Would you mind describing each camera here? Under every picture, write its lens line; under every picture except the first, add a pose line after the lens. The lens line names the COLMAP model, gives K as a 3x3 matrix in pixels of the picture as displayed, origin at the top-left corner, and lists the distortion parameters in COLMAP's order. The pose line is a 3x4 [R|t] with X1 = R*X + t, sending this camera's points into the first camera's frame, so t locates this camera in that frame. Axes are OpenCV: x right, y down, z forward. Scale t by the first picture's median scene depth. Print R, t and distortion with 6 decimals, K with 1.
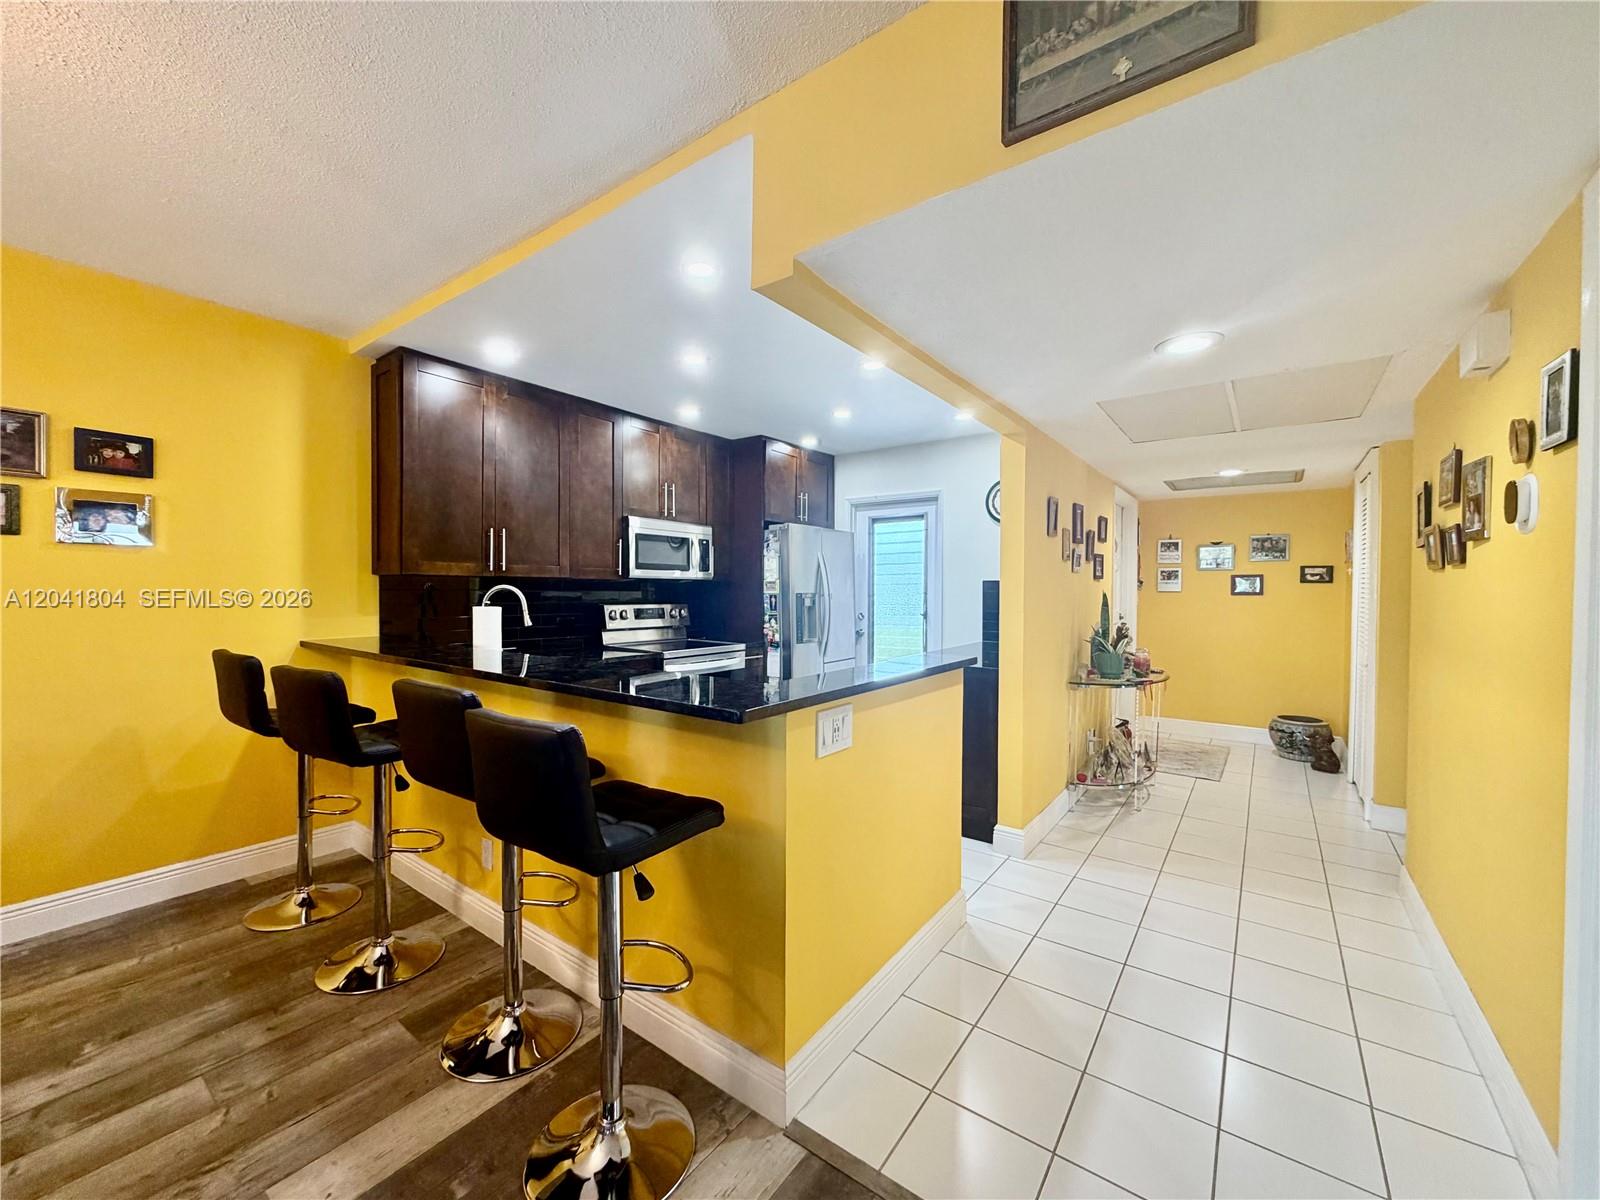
lens RADIAL K [[634.9, 0, 797.4], [0, 634.9, 597.5], [0, 0, 1]] dist [0.001783, 0.000215]
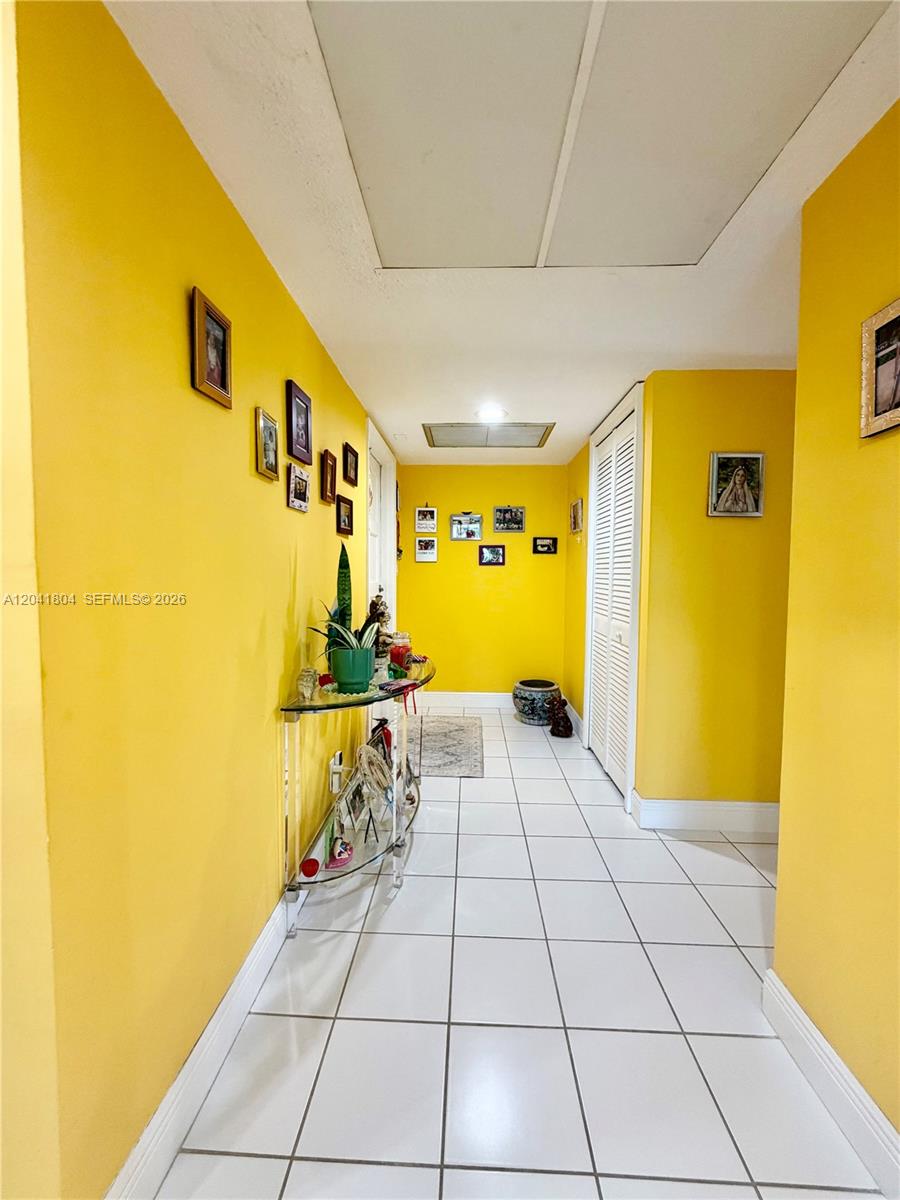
lens RADIAL K [[476.2, 0, 452.7], [0, 476.2, 598.4], [0, 0, 1]] dist [0.001783, 0.000215]
pose [[0.824466, -0.029879, 0.565122, 0.249067], [0.007240, 0.999080, 0.042261, 0.018856], [-0.565865, -0.030751, 0.823924, 0.454240]]
